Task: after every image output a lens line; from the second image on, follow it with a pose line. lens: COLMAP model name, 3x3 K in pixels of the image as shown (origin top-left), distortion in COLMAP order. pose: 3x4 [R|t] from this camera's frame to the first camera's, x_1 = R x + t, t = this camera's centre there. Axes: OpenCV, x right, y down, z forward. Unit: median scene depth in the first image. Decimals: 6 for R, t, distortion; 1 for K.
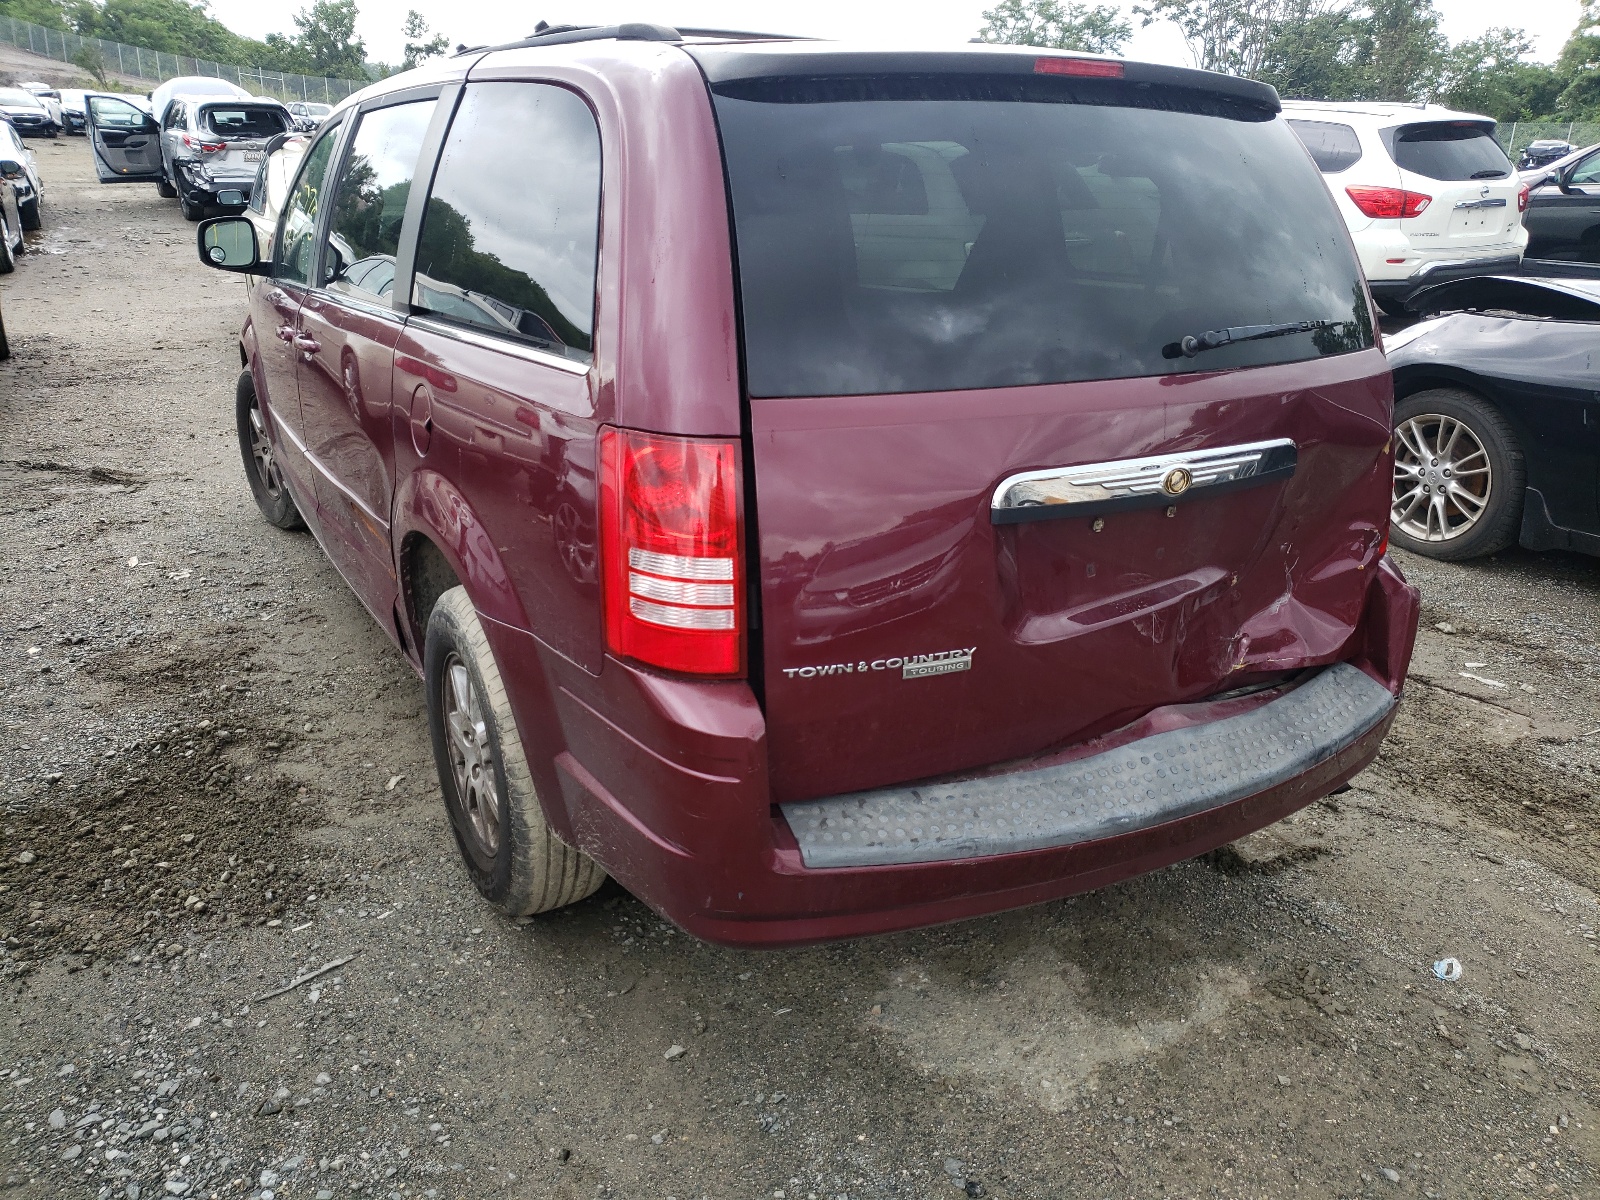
lens RADIAL K [[1214.3, 0, 798.4], [0, 1214.3, 599.8], [0, 0, 1]] dist [0.012669, -0.007602]
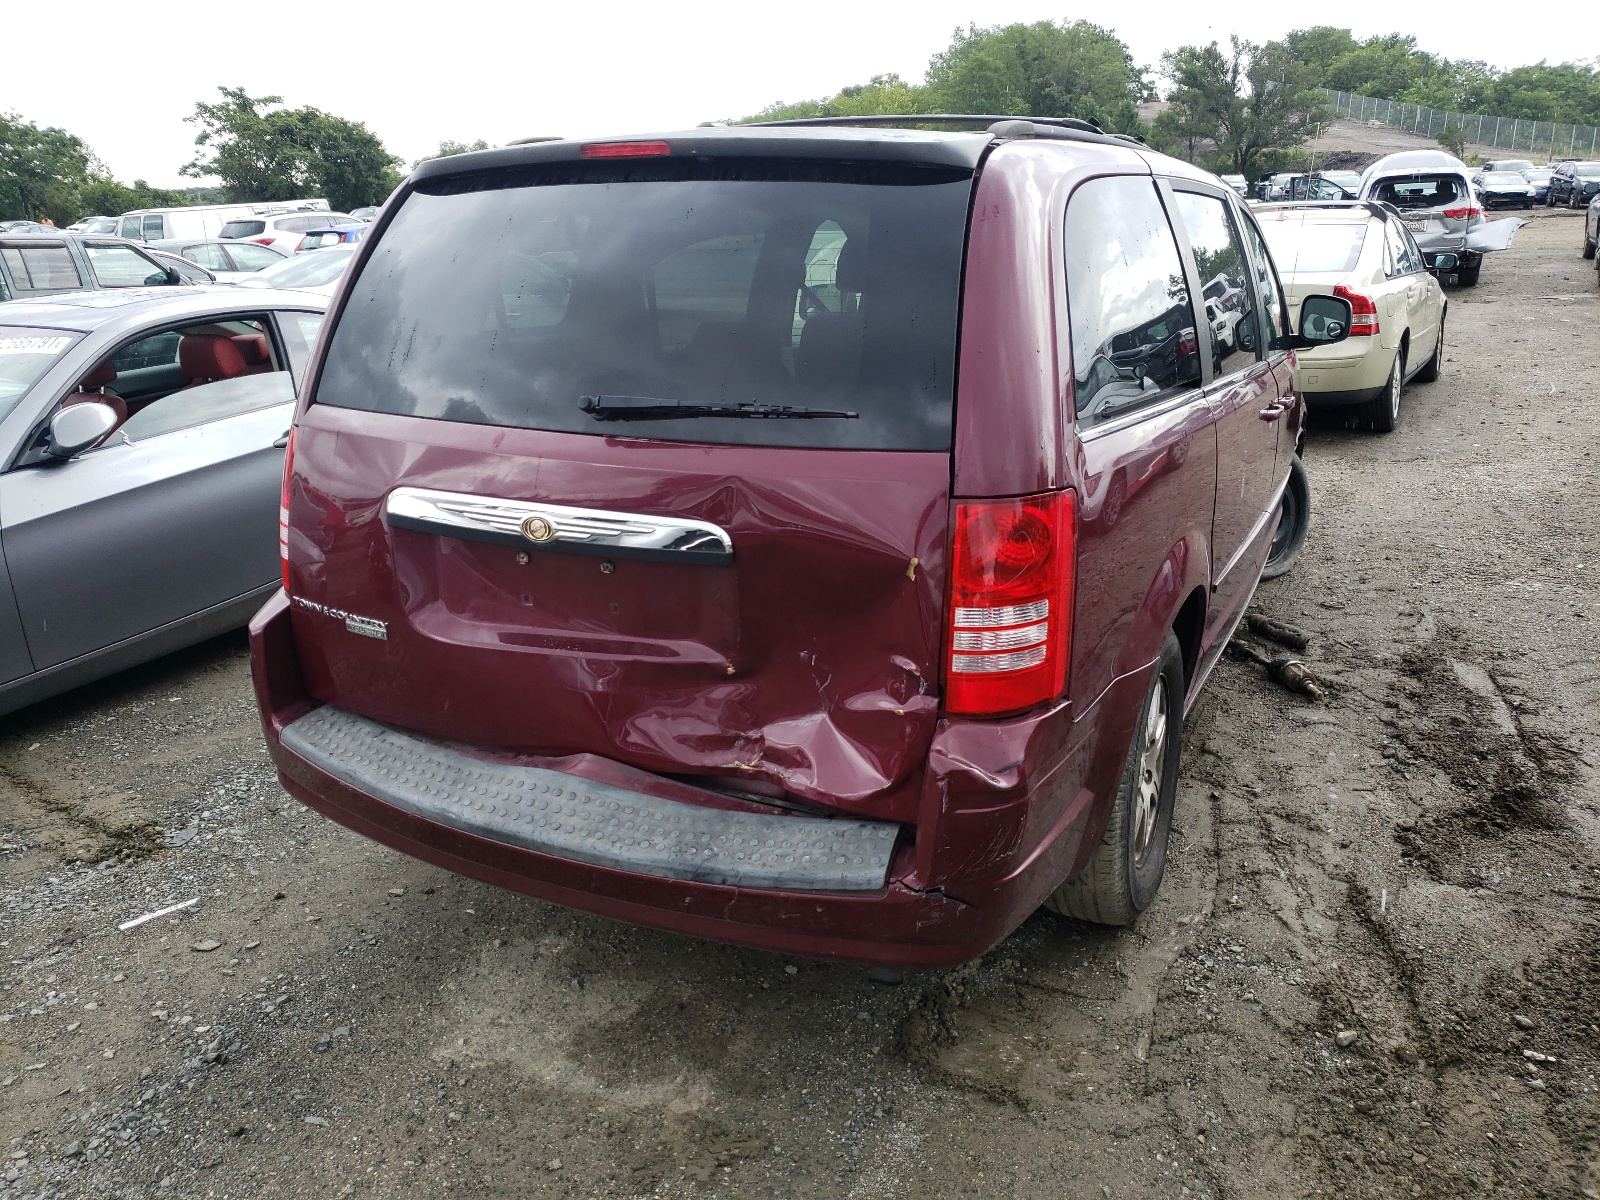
lens RADIAL K [[1214.3, 0, 798.2], [0, 1214.3, 599.7], [0, 0, 1]] dist [0.012669, -0.007602]
pose [[0.565618, 0.214339, -0.796326, 1.166664], [-0.255984, 0.963567, 0.077532, -0.159698], [0.783931, 0.159993, 0.599878, 0.496101]]
